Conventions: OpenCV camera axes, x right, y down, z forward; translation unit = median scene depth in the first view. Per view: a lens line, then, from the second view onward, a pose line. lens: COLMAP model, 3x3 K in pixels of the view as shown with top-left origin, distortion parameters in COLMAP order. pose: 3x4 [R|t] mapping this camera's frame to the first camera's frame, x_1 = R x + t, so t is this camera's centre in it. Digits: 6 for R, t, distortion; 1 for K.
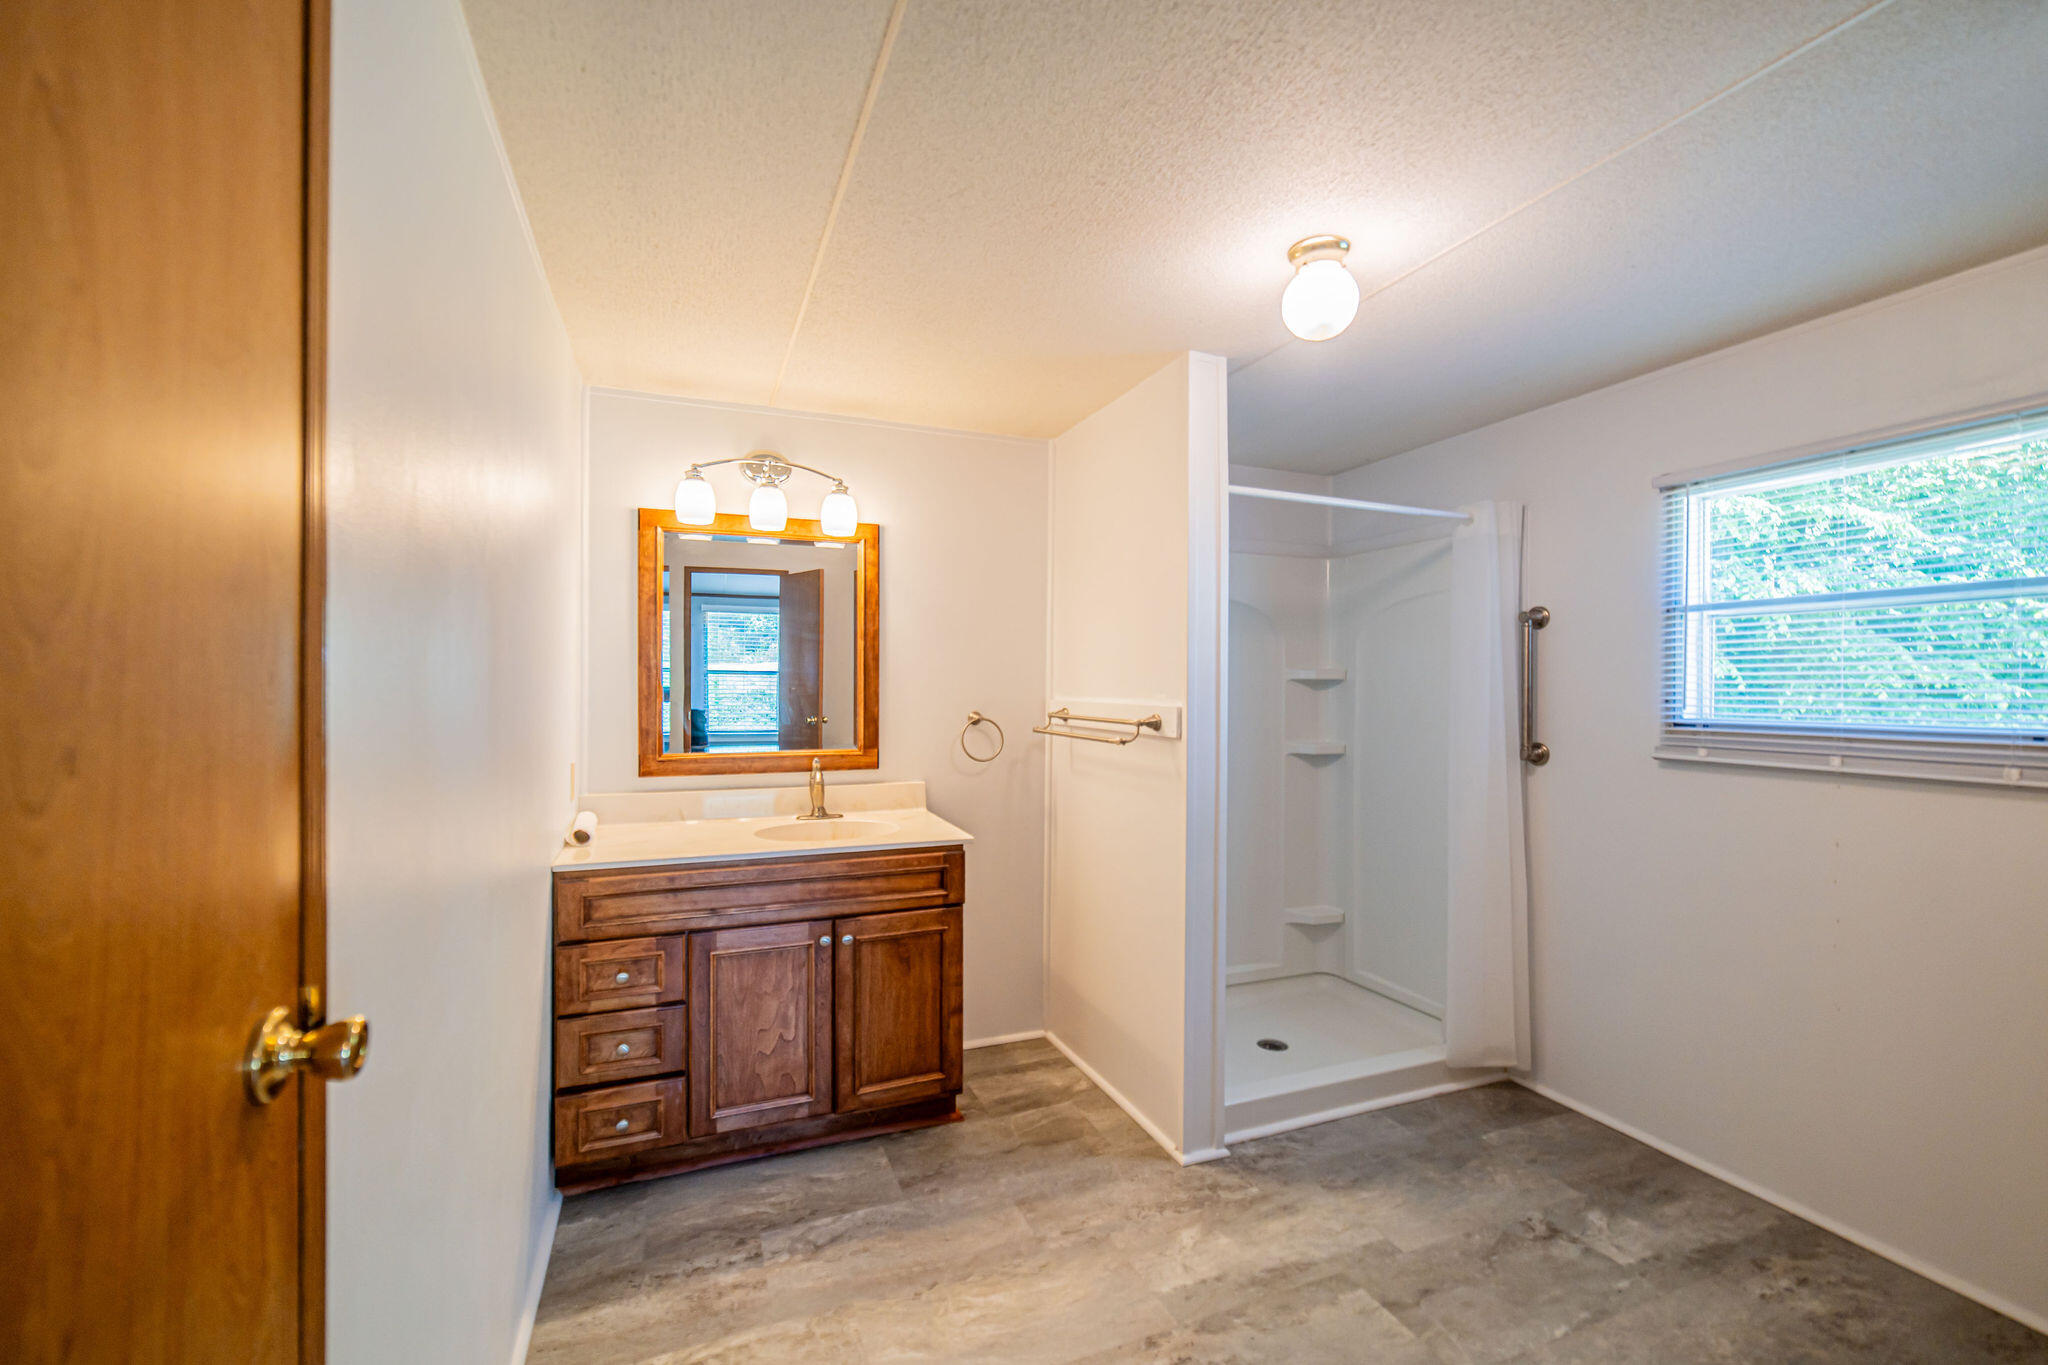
lens RADIAL K [[794.5, 0, 1030.5], [0, 794.5, 687.8], [0, 0, 1]] dist [-0.001508, -0.000080]
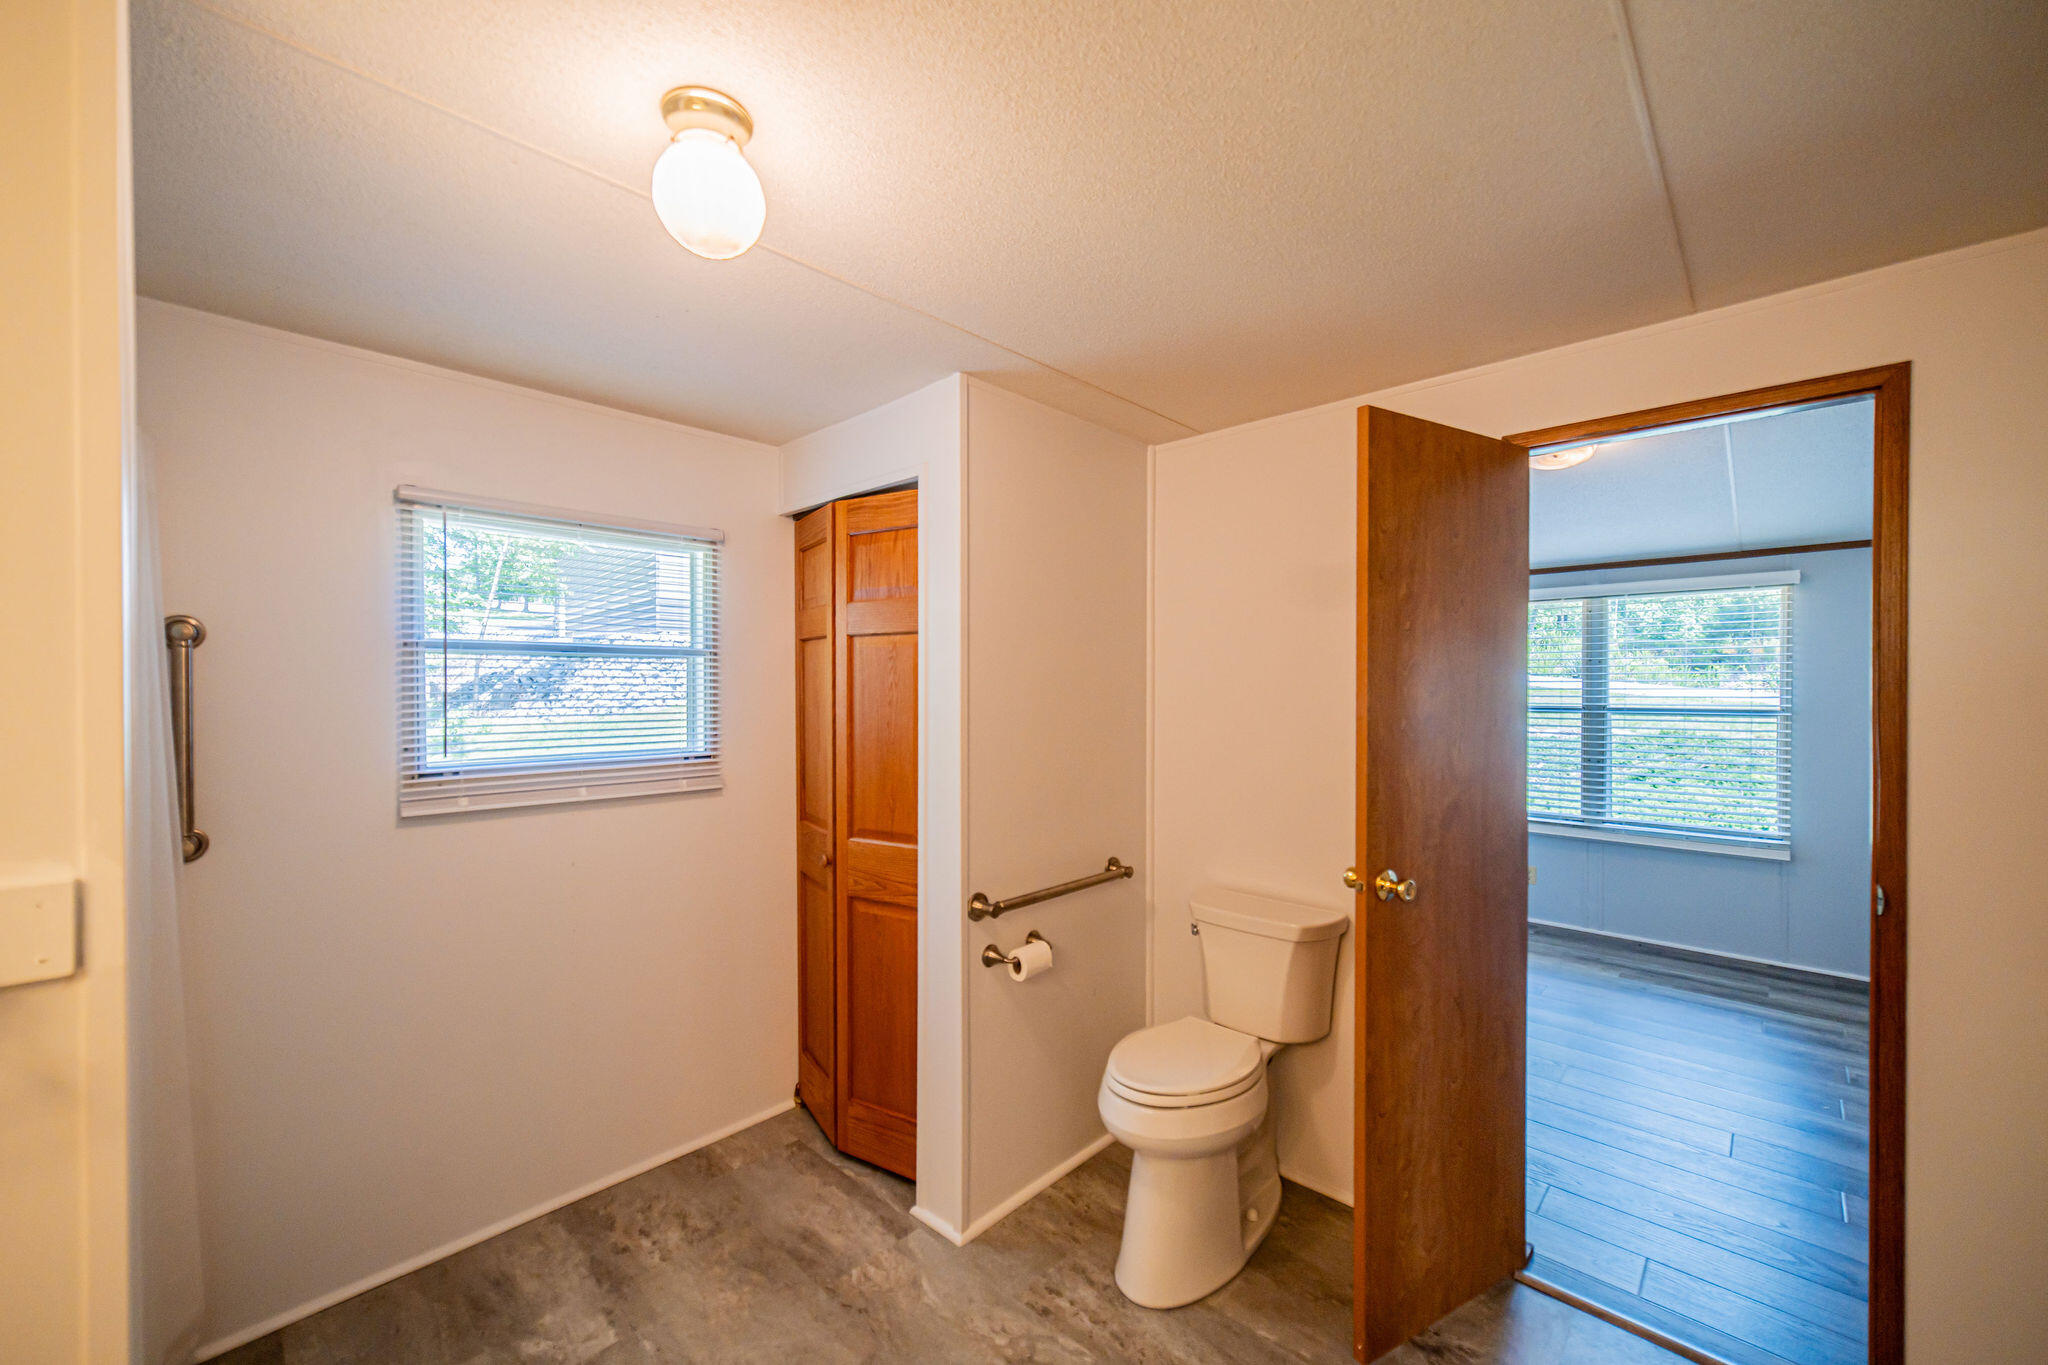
lens RADIAL K [[794.5, 0, 1030.5], [0, 794.5, 687.8], [0, 0, 1]] dist [-0.001508, -0.000080]
pose [[-0.410431, -0.008702, 0.911850, -0.267453], [-0.004233, 0.999962, 0.007638, -0.061132], [-0.911882, -0.000725, -0.410452, 0.754616]]
